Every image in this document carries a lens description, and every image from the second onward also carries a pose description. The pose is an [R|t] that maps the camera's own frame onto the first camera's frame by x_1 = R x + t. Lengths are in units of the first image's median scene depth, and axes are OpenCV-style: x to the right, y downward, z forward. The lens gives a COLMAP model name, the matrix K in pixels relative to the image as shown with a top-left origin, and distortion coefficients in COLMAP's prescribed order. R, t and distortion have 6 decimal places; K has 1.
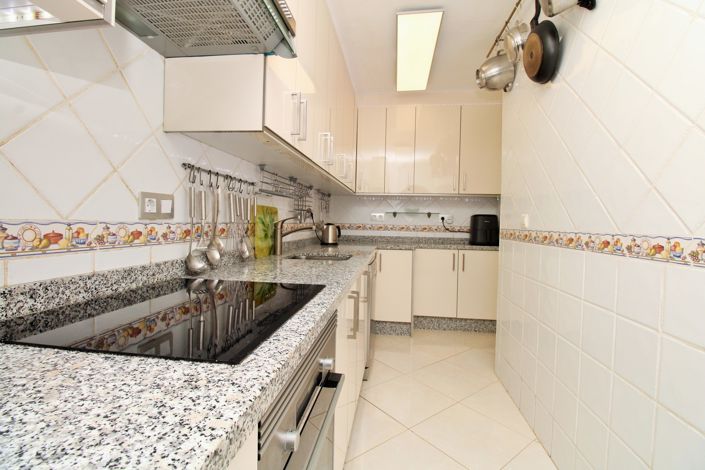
lens RADIAL K [[329.9, 0, 353.5], [0, 329.9, 232.4], [0, 0, 1]] dist [0.001390, -0.015438]
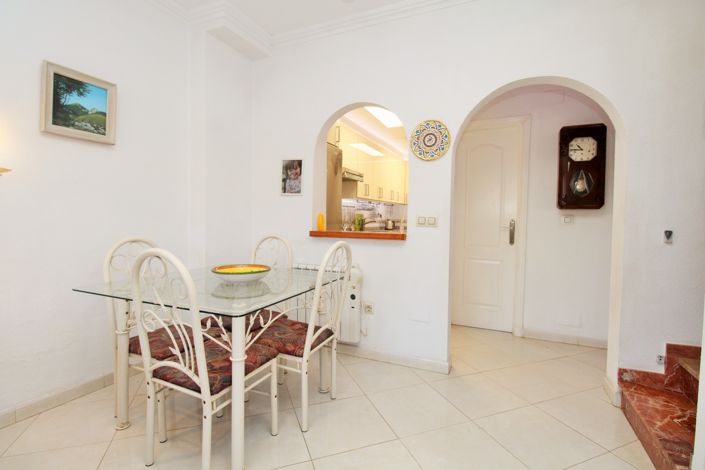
lens RADIAL K [[329.9, 0, 353.5], [0, 329.9, 232.4], [0, 0, 1]] dist [0.001390, -0.015438]
pose [[0.948510, -0.005603, -0.316697, 0.774419], [0.007751, 0.999955, 0.005524, 0.084249], [0.316652, -0.007694, 0.948511, -2.228377]]
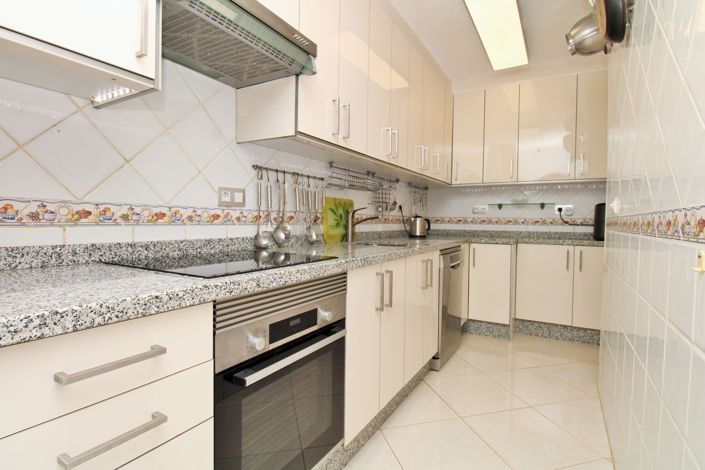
lens RADIAL K [[354.1, 0, 352.5], [0, 354.1, 235.0], [0, 0, 1]] dist [-0.000284, -0.000063]
pose [[0.919071, 0.006903, -0.394031, 0.336854], [-0.004927, 0.999970, 0.006027, 0.049949], [0.394060, -0.003598, 0.919077, -0.127550]]
